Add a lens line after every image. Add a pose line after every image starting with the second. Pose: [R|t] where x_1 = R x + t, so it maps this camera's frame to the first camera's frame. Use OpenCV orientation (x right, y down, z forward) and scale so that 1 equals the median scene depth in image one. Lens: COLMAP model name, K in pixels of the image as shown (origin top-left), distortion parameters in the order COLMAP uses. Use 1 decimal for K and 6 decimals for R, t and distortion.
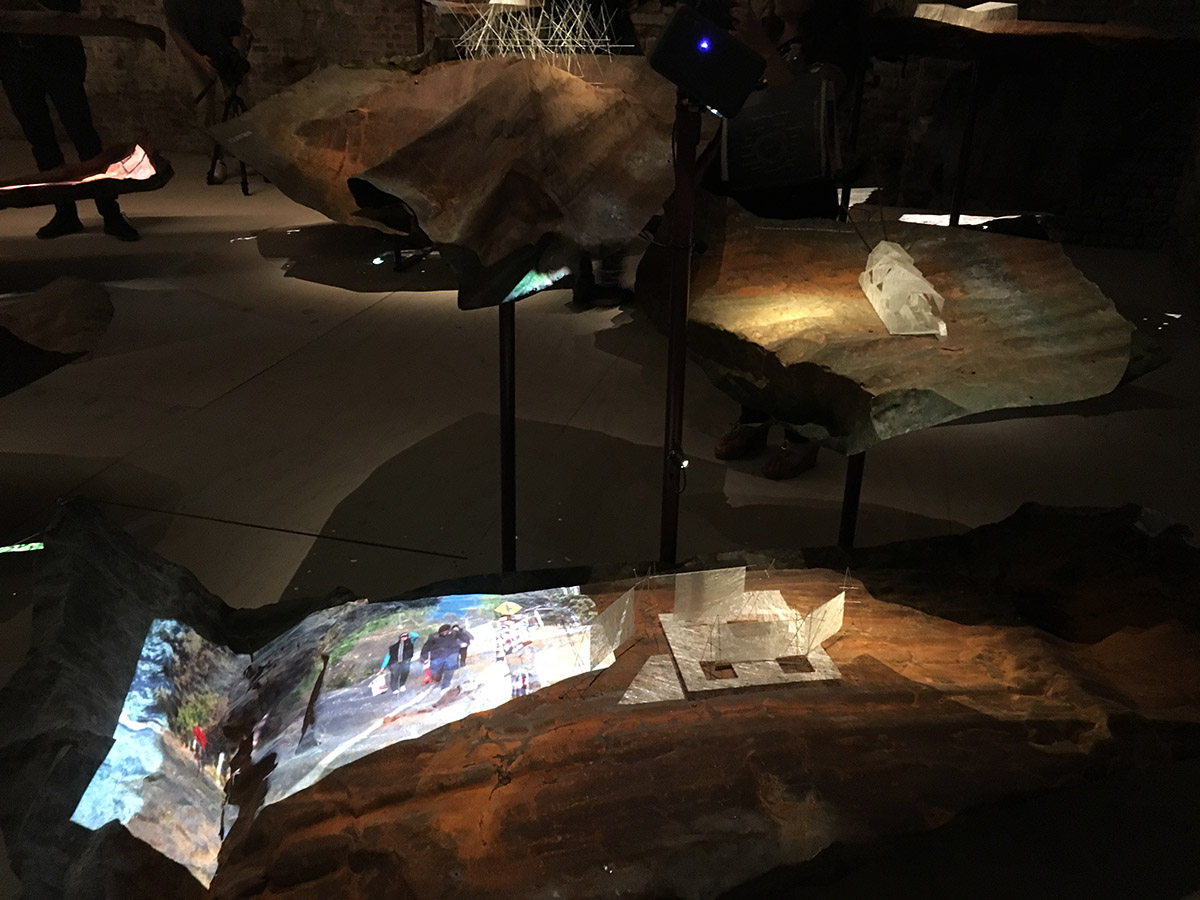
lens RADIAL K [[1139.2, 0, 599.2], [0, 1139.2, 450.2], [0, 0, 1]] dist [0.045929, -0.013409]
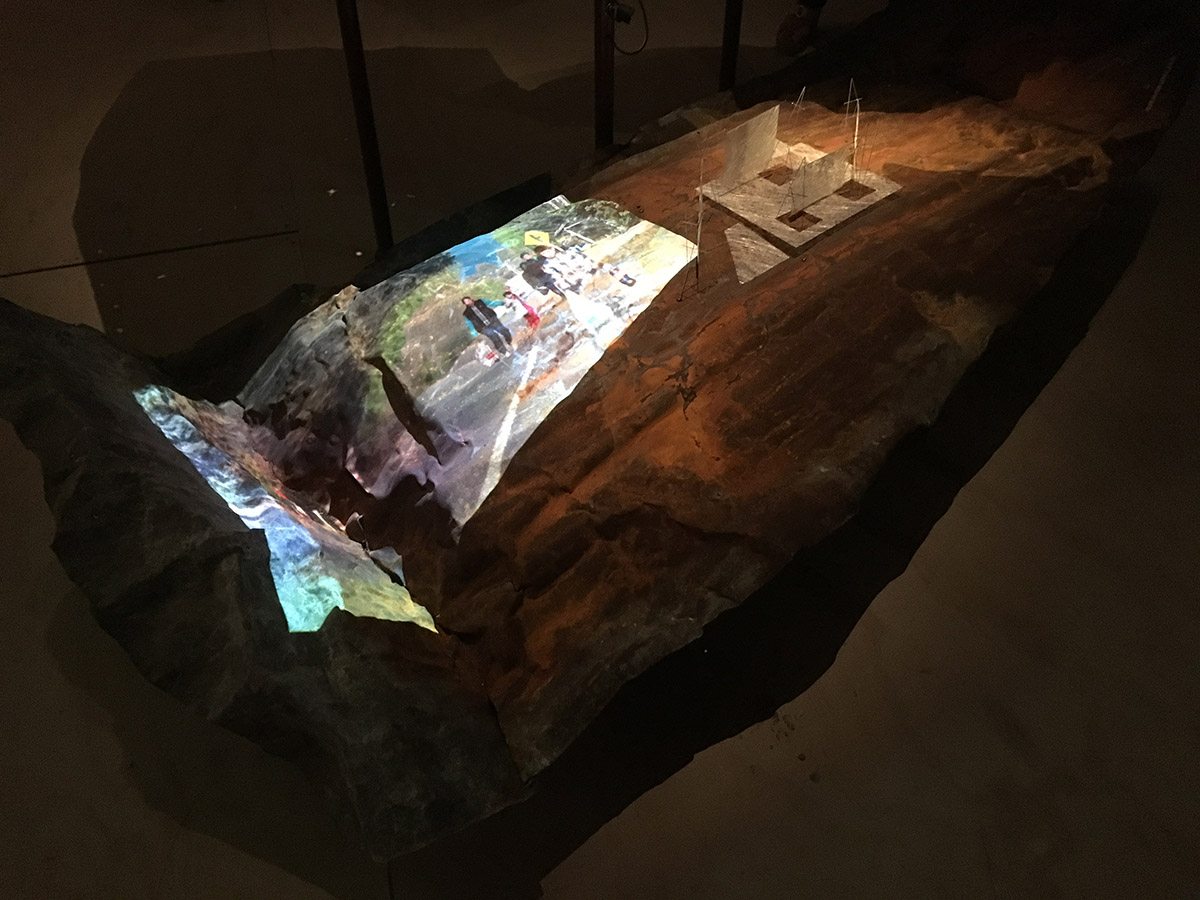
lens RADIAL K [[1139.2, 0, 599.5], [0, 1139.2, 448.8], [0, 0, 1]] dist [0.045929, -0.013409]
pose [[0.840114, -0.383270, 0.383814, -0.495311], [0.236352, 0.895567, 0.376959, -0.038296], [-0.488208, -0.225973, 0.842964, 0.235128]]
